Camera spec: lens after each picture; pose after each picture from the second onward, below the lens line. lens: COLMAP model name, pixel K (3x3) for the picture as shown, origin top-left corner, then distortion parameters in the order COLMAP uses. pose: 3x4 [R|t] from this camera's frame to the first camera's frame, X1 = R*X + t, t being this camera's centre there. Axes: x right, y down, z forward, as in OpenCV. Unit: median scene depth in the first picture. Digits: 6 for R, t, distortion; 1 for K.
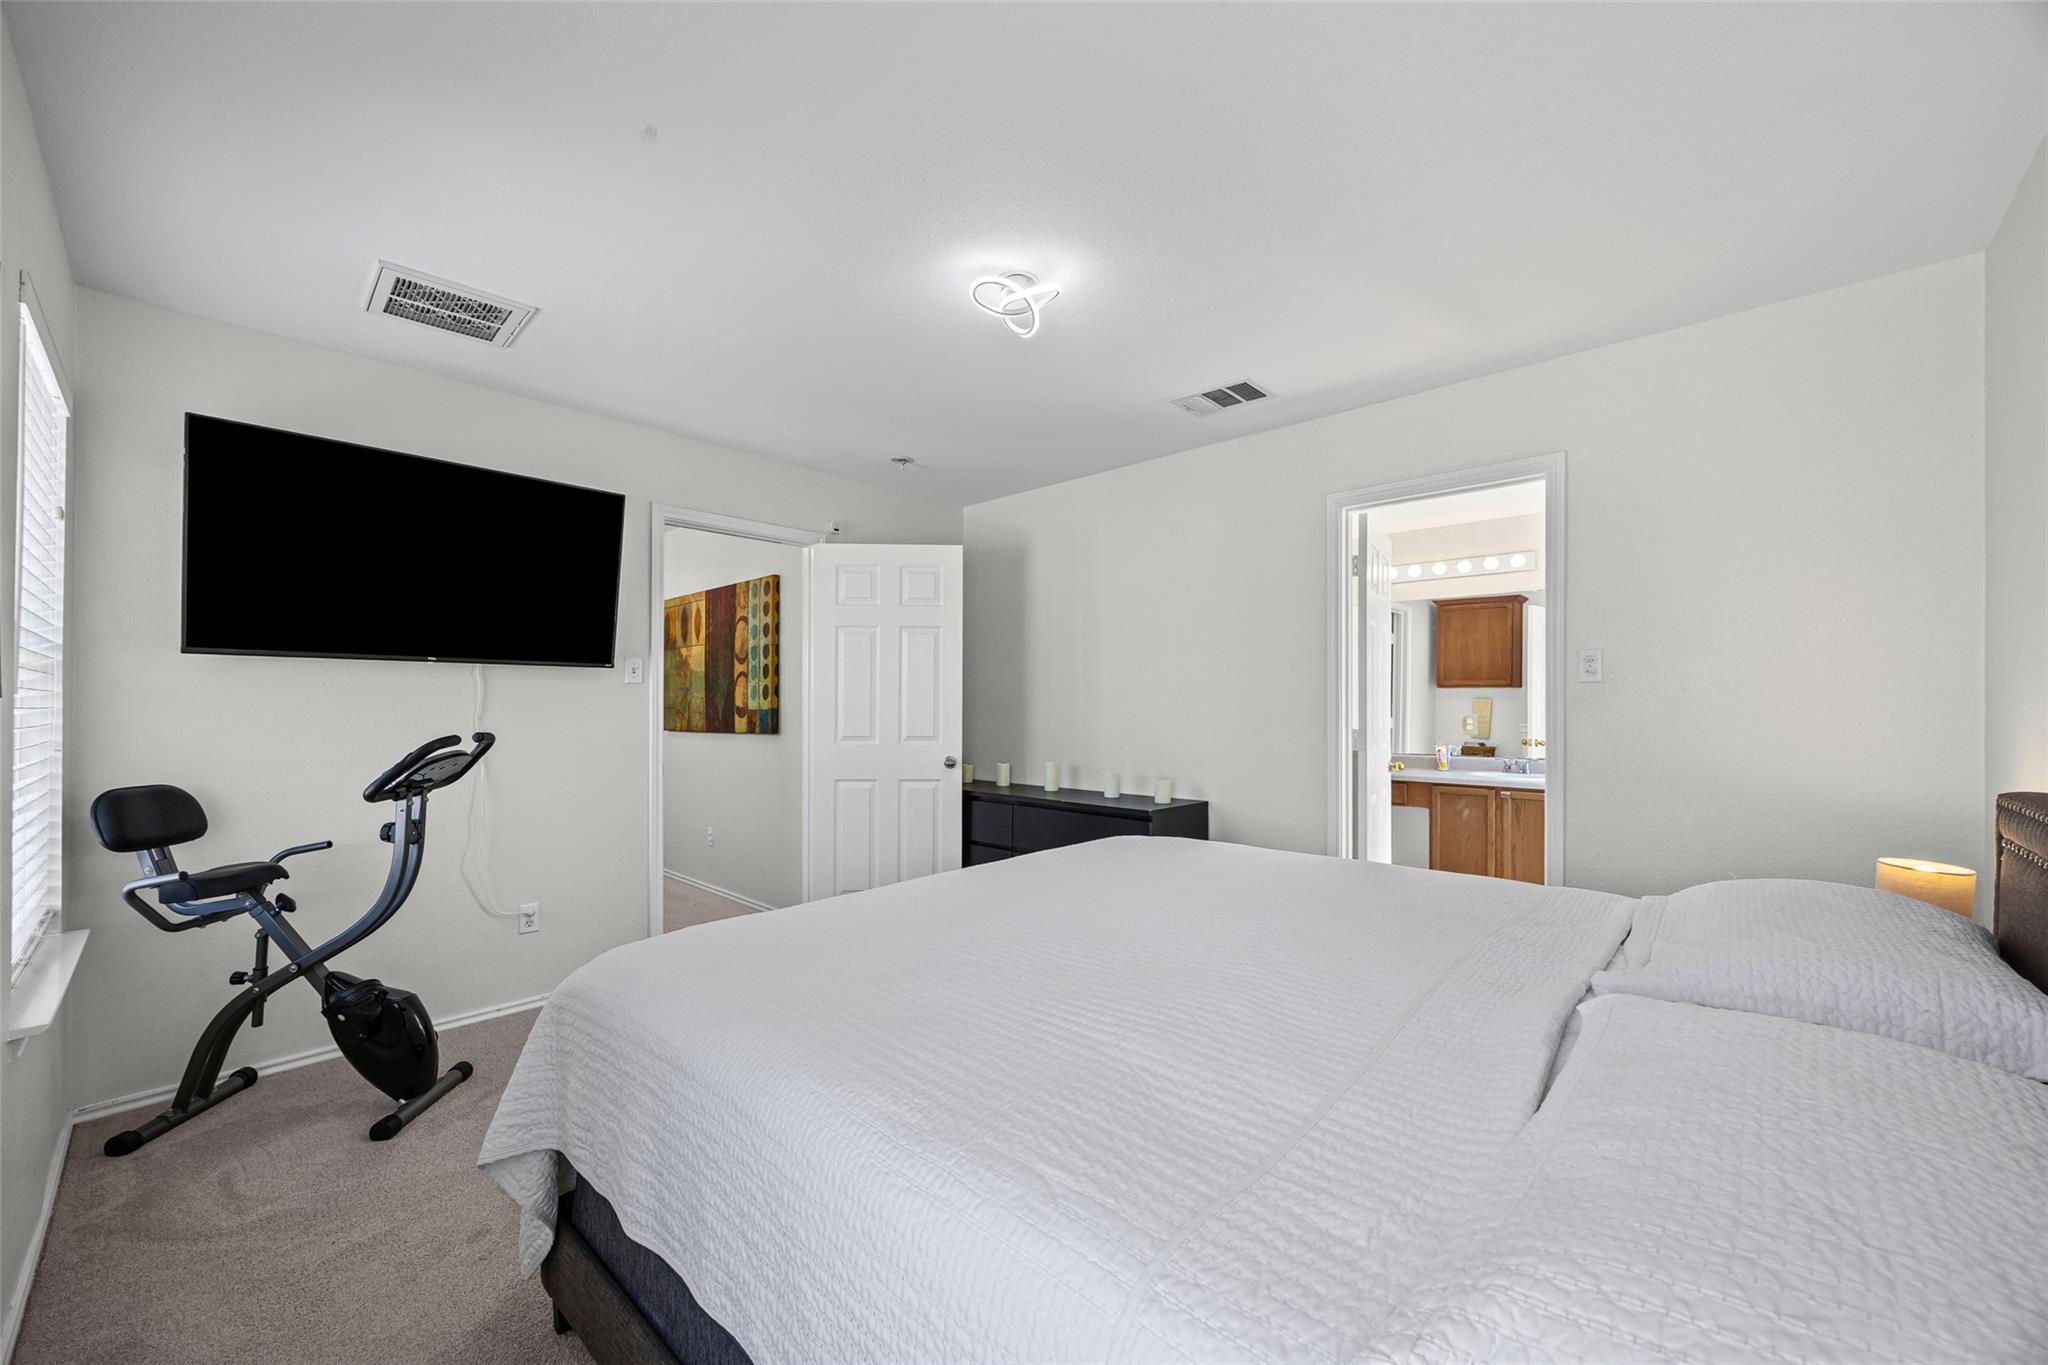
lens RADIAL K [[789.5, 0, 1018.7], [0, 789.5, 694.8], [0, 0, 1]] dist [-0.006167, 0.001002]
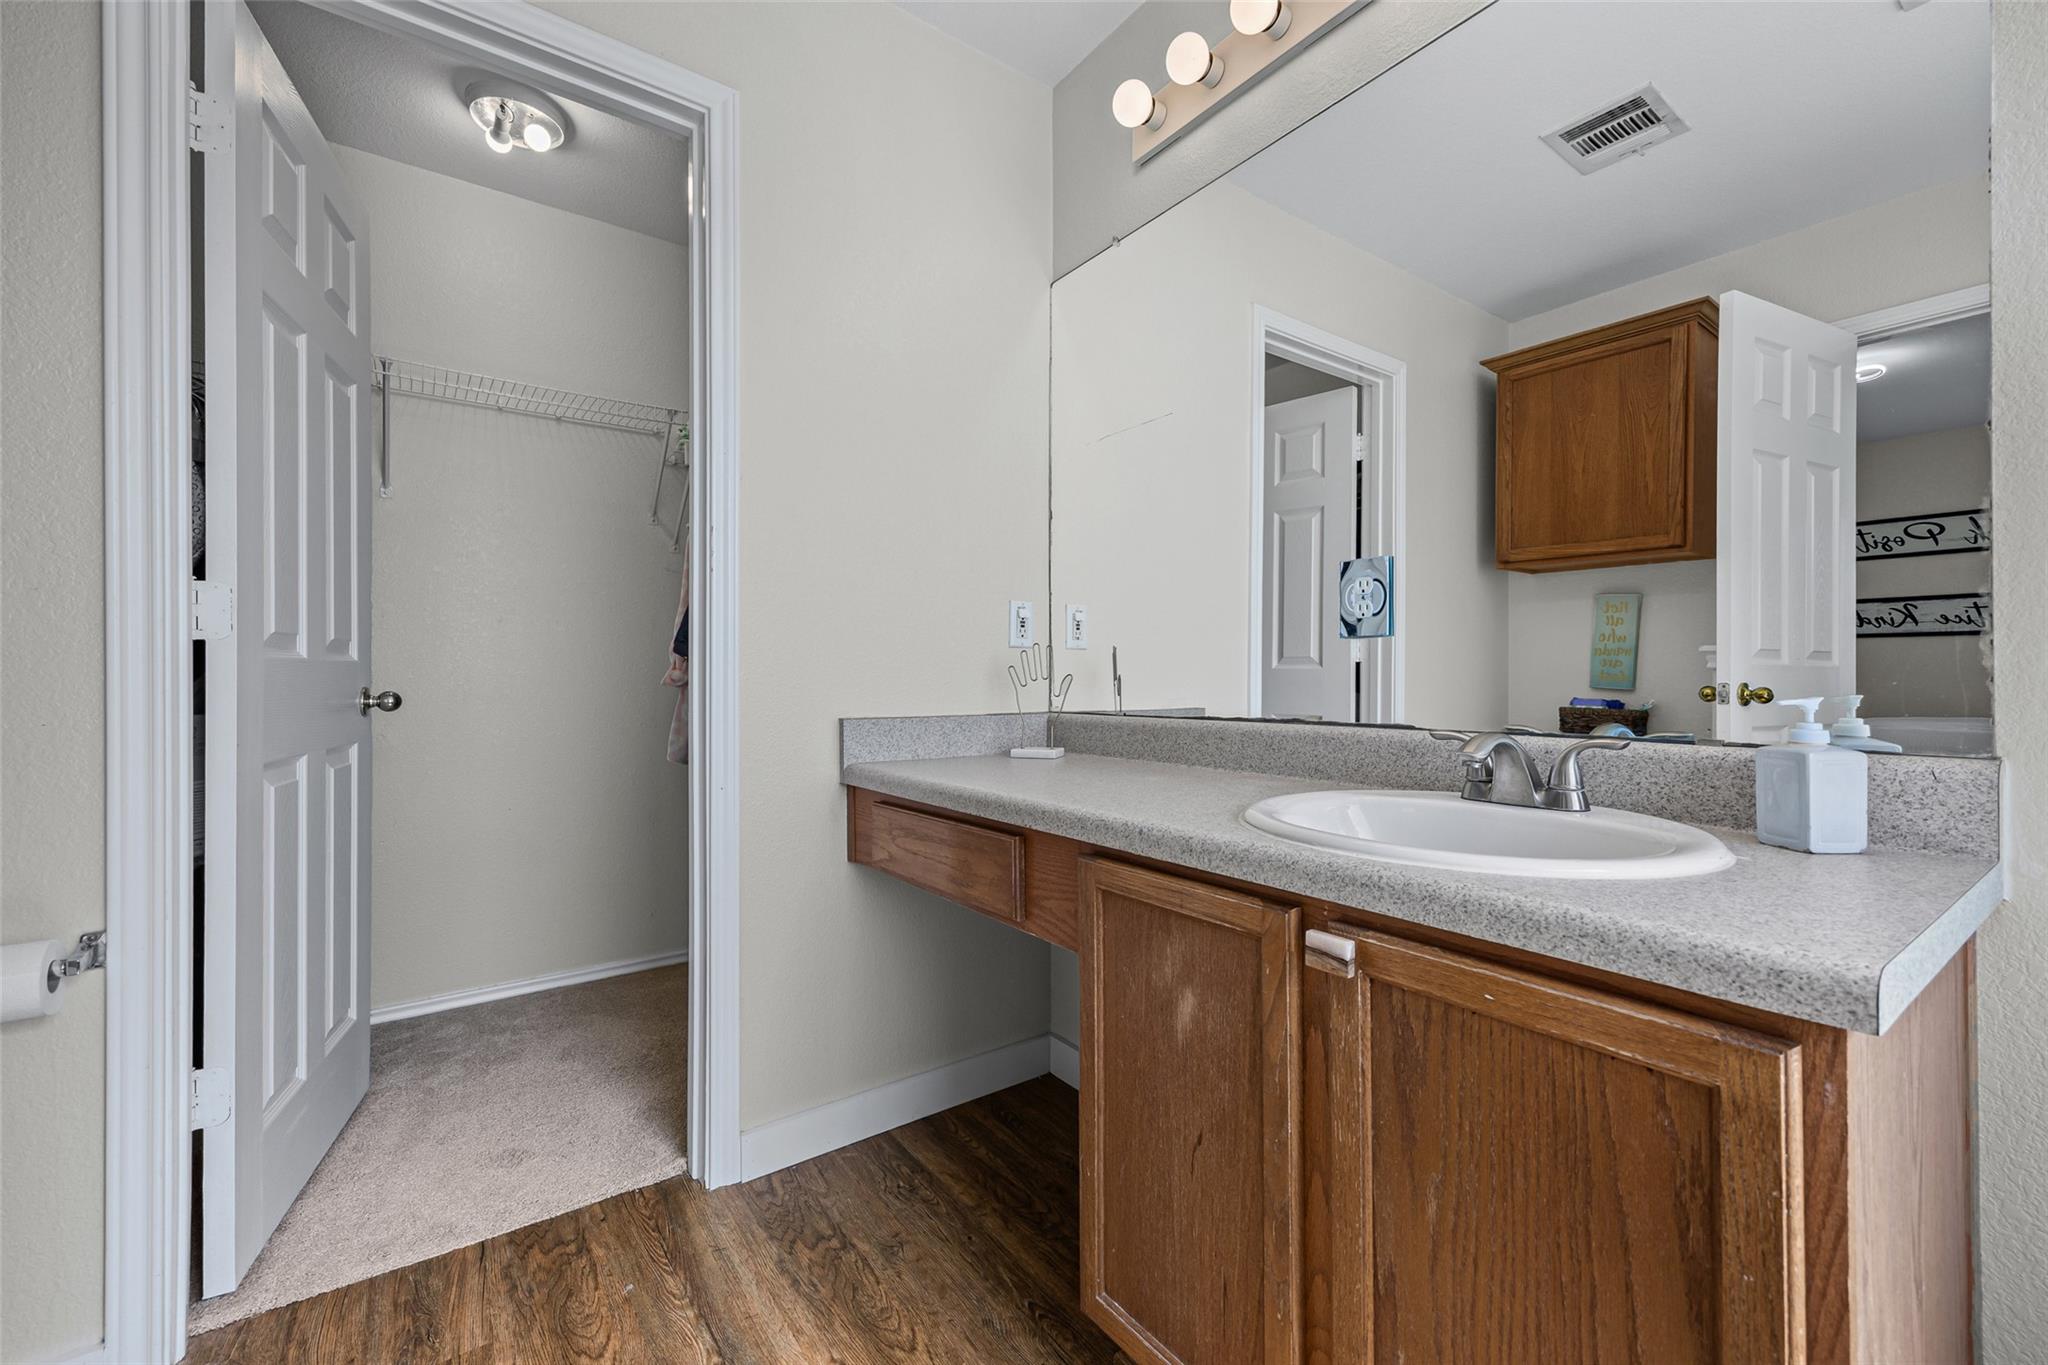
lens RADIAL K [[789.5, 0, 1029.1], [0, 789.5, 681.7], [0, 0, 1]] dist [-0.006167, 0.001002]
pose [[0.976543, 0.001335, -0.215316, 0.391680], [0.002431, 0.999849, 0.017224, 0.045054], [0.215307, -0.017343, 0.976392, 0.550237]]
